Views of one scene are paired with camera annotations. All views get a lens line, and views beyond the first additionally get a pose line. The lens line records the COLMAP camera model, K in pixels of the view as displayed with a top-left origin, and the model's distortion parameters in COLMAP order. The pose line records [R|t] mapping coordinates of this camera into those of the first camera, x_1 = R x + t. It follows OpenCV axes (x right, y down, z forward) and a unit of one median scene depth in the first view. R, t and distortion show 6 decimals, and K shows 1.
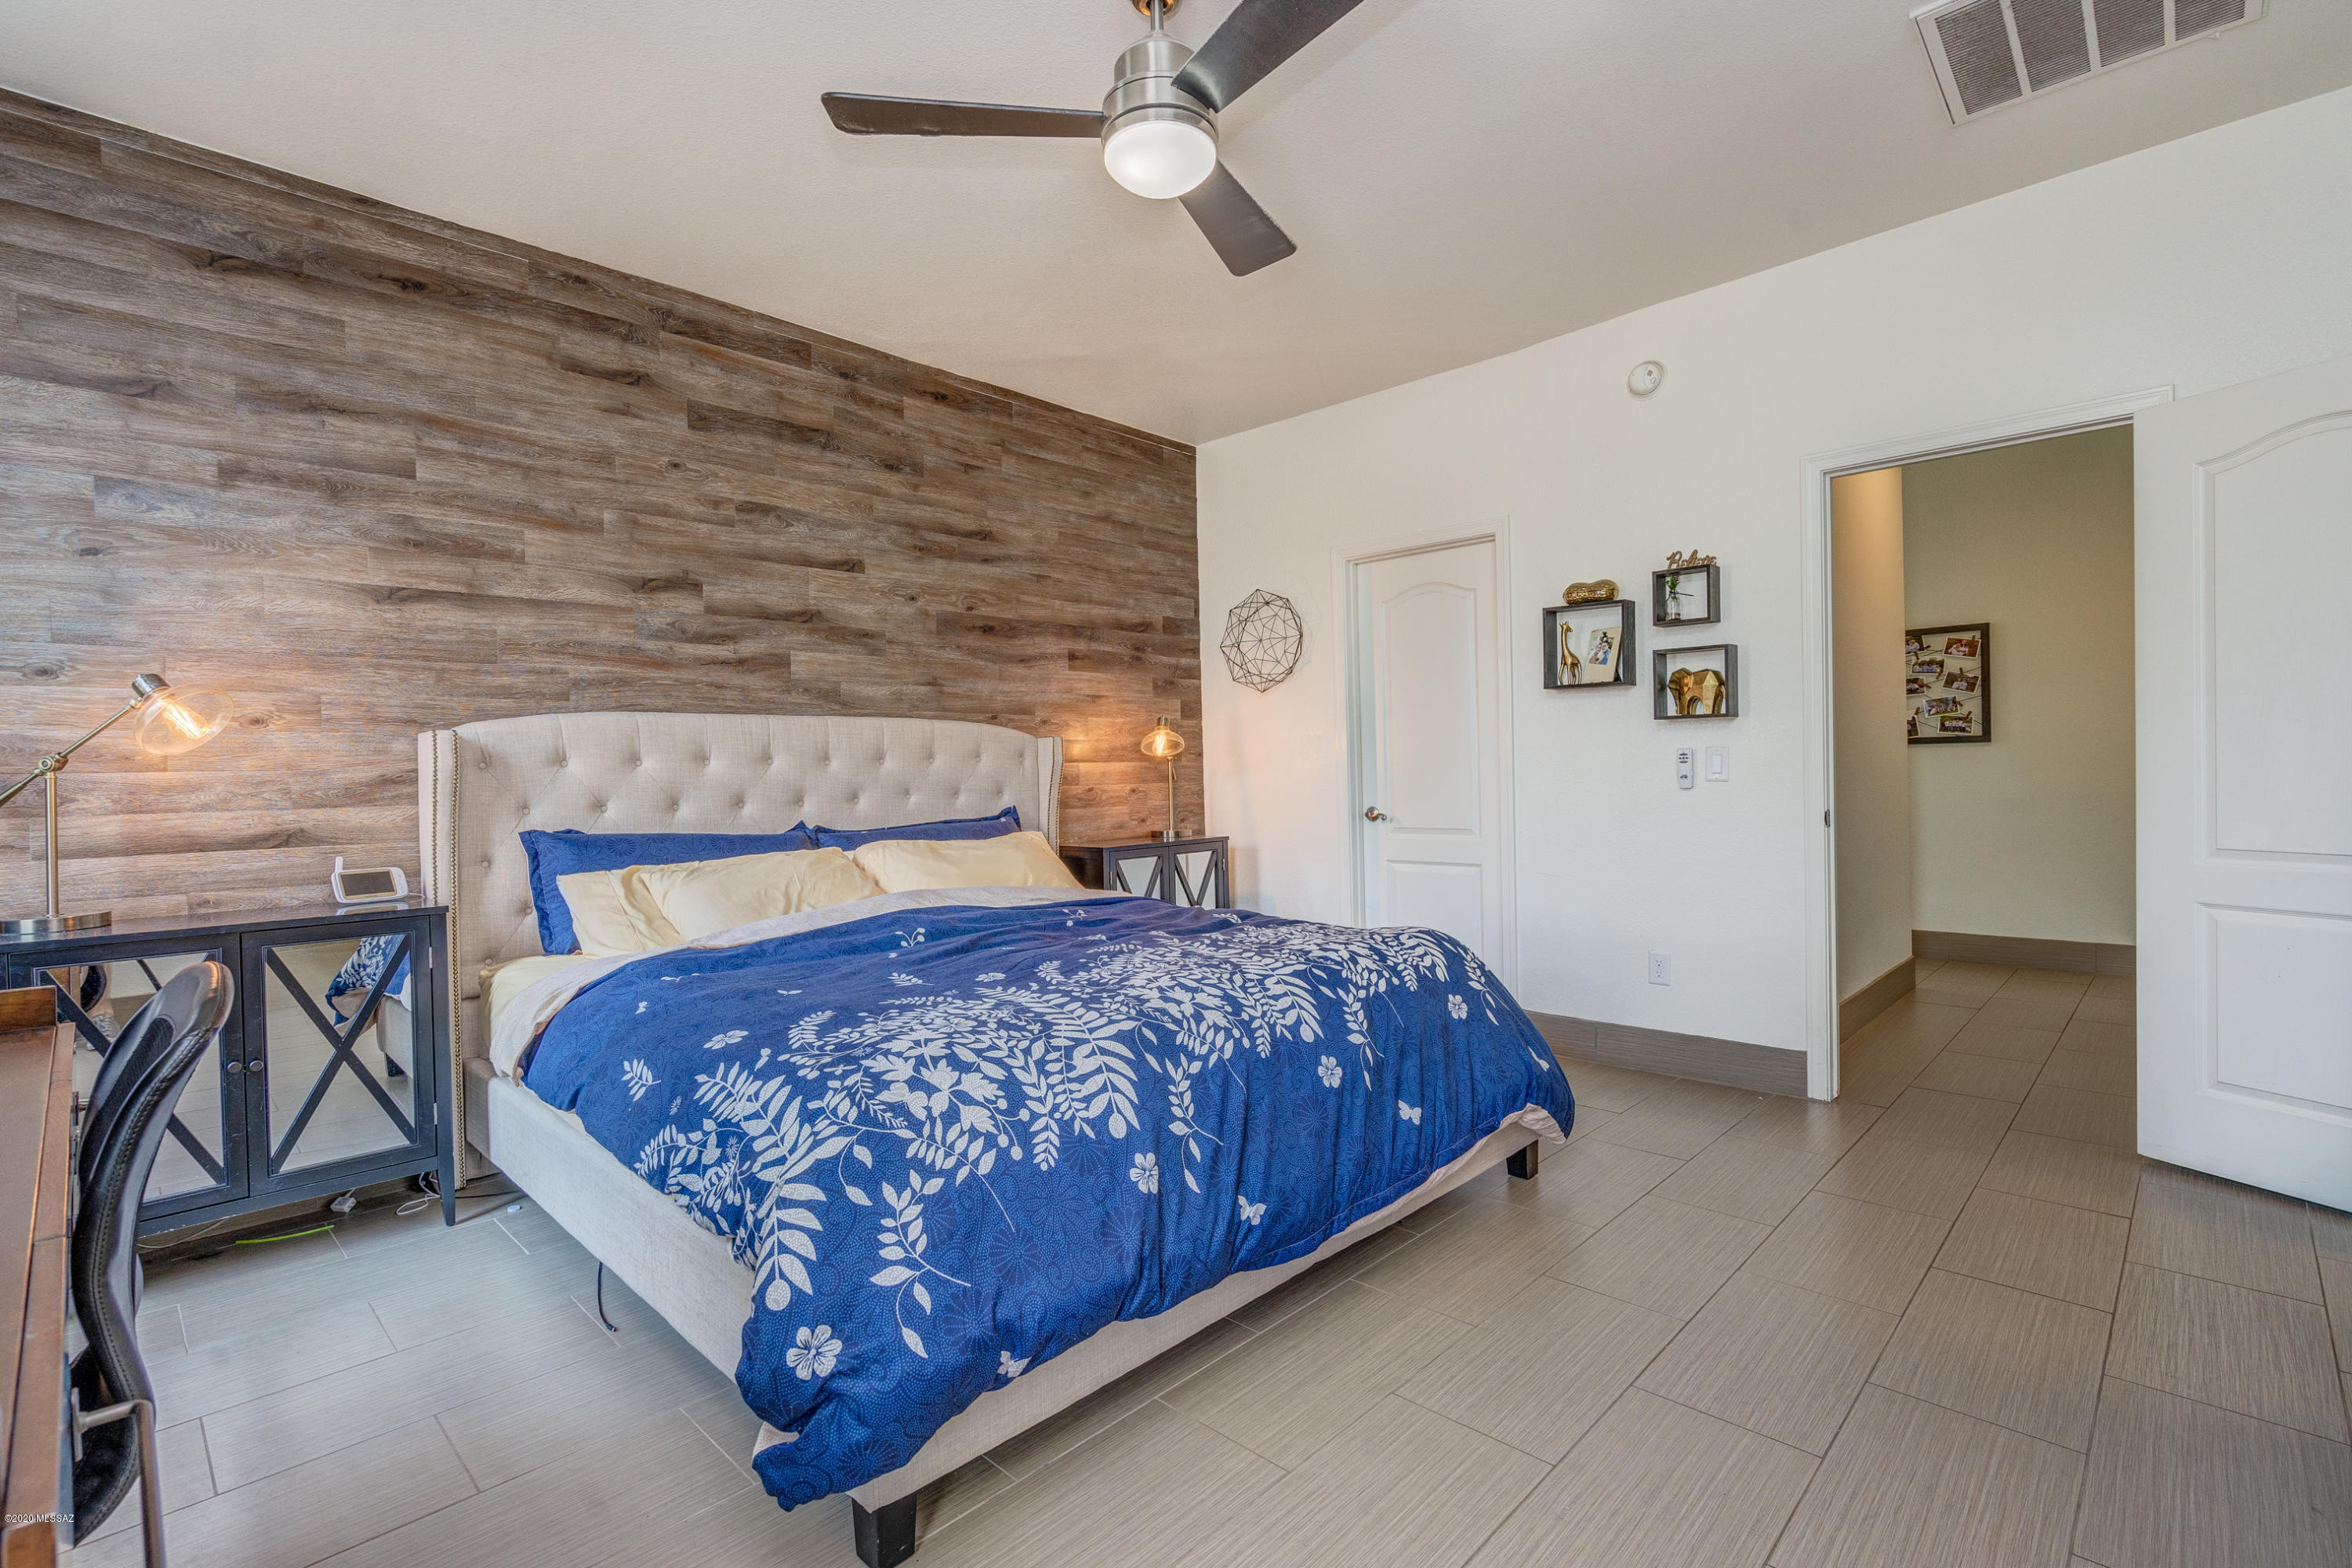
lens RADIAL K [[1079.6, 0, 1167.4], [0, 1079.6, 779.5], [0, 0, 1]] dist [0.003583, -0.001123]
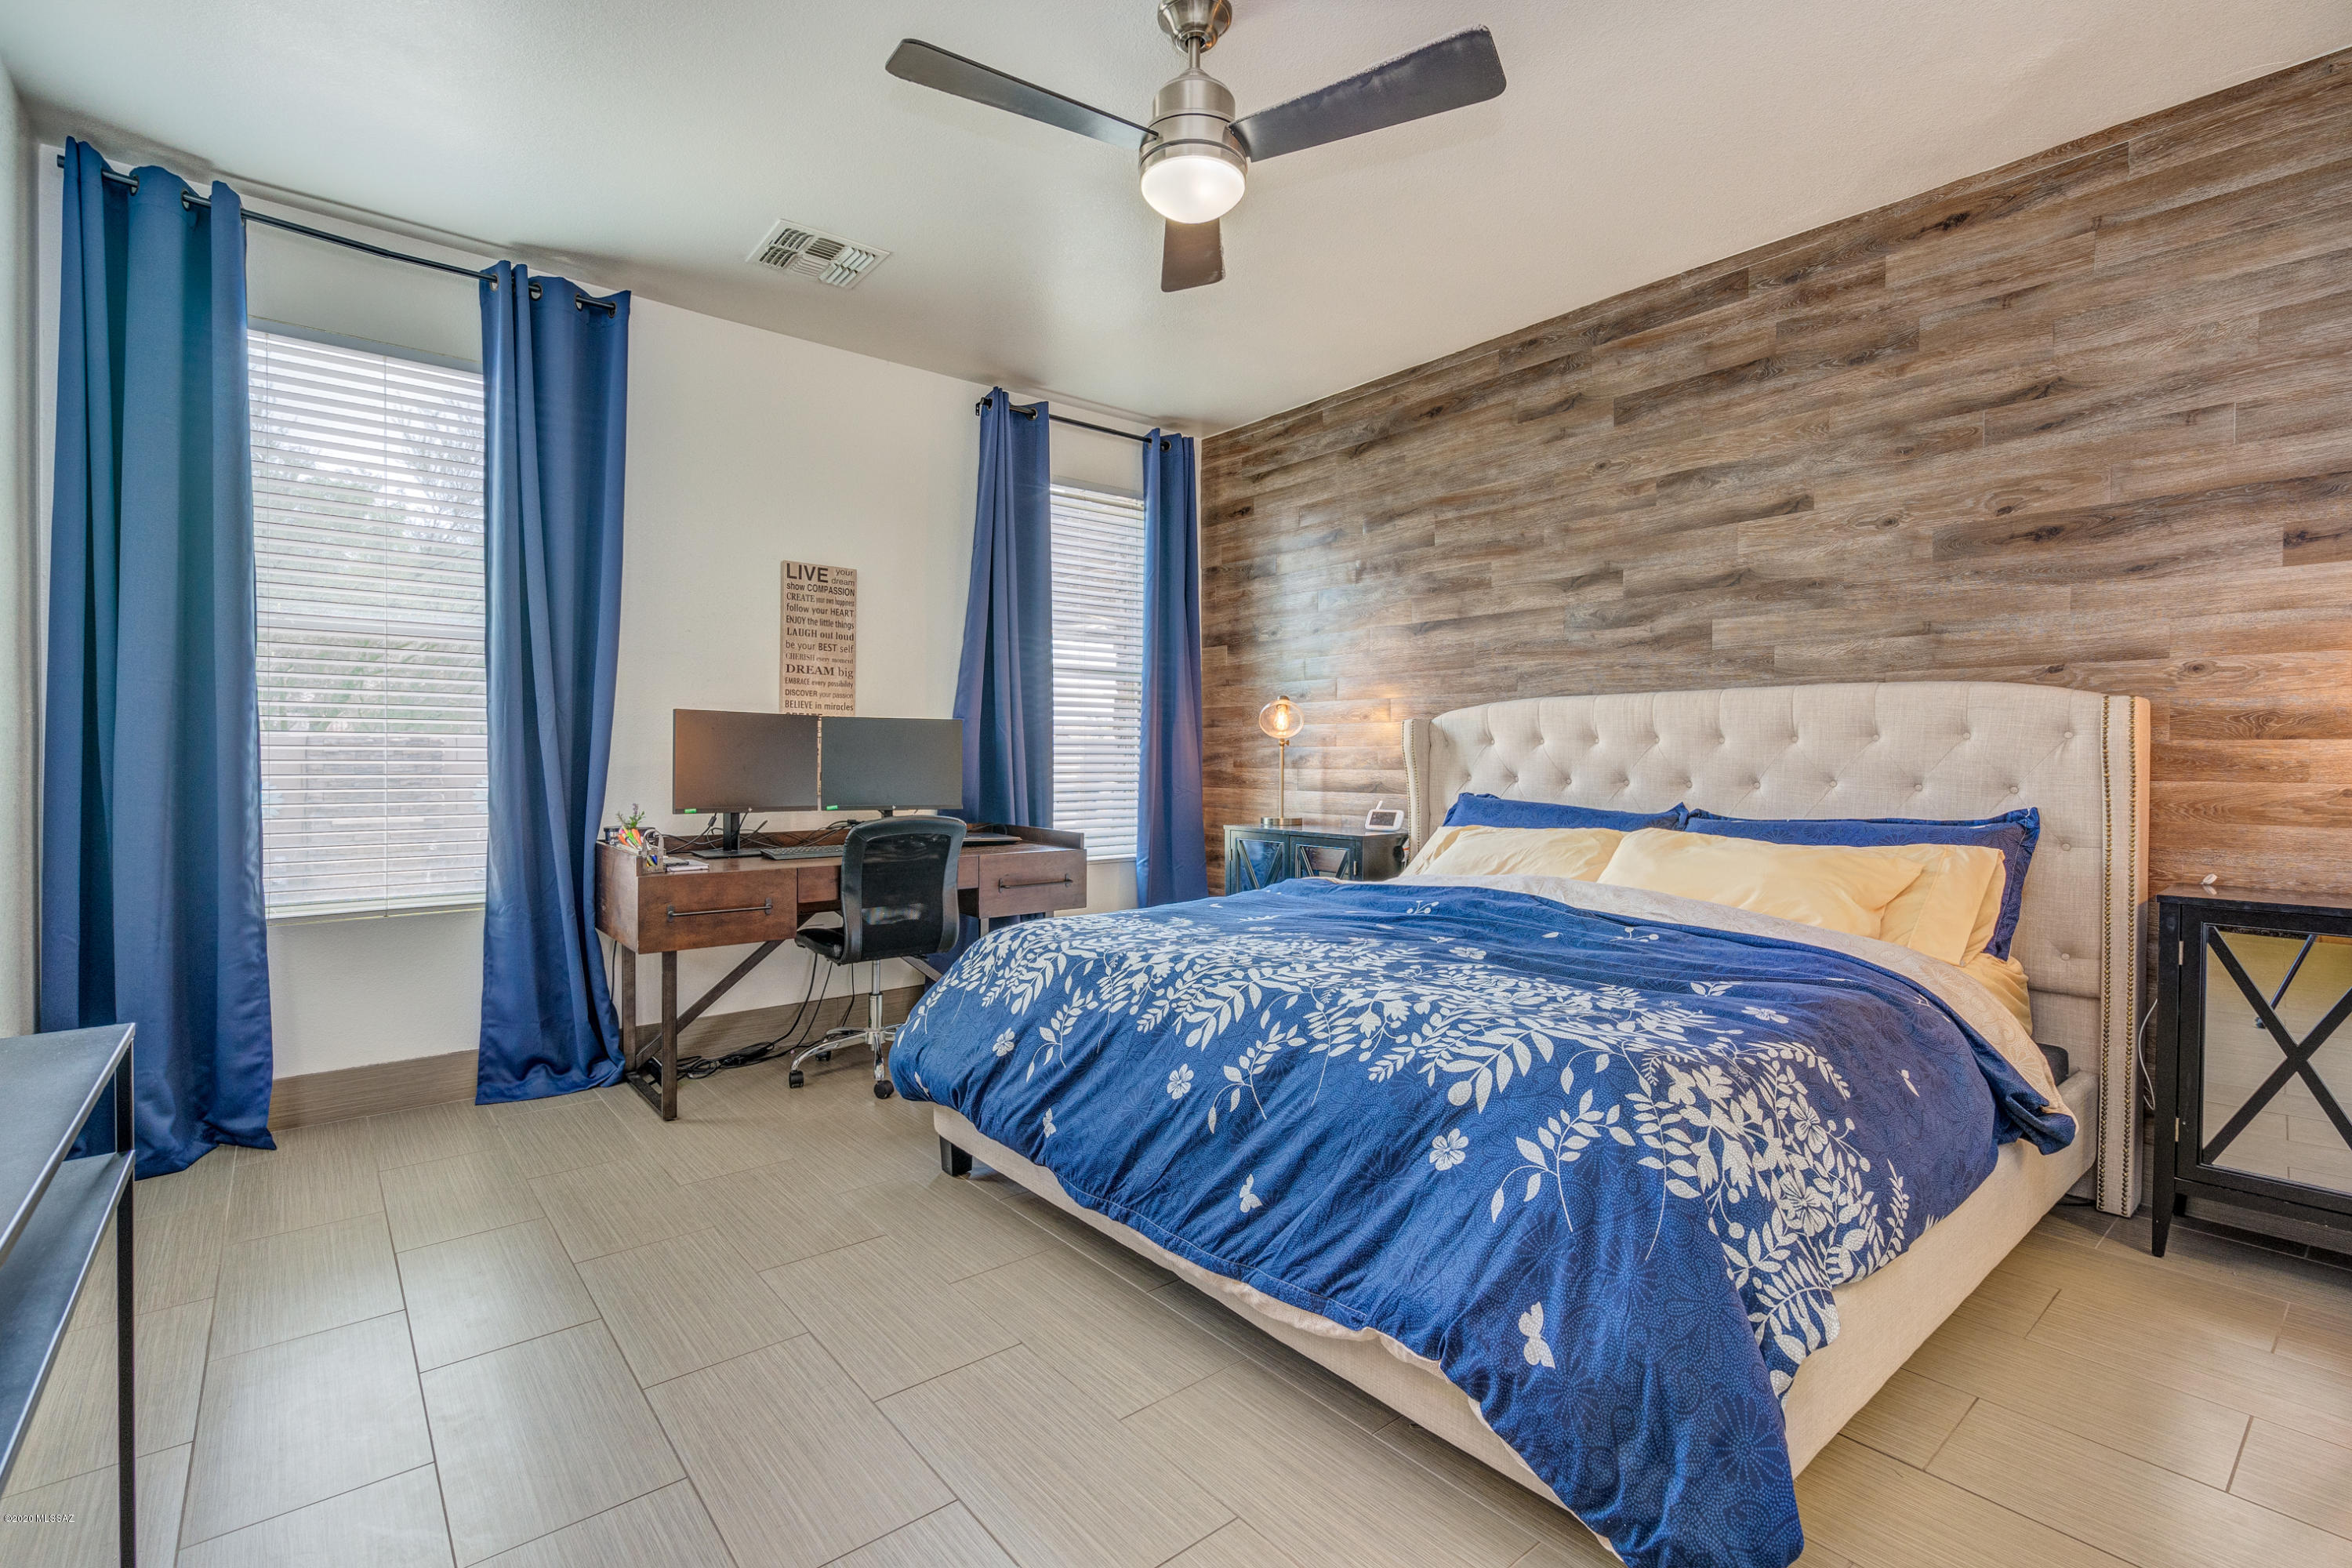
lens RADIAL K [[1079.6, 0, 1165.7], [0, 1079.6, 774.8], [0, 0, 1]] dist [0.003583, -0.001123]
pose [[-0.115322, 0.036339, -0.992663, 0.656754], [-0.008642, 0.999256, 0.037585, -0.017950], [0.993291, 0.012913, -0.114922, 0.670958]]
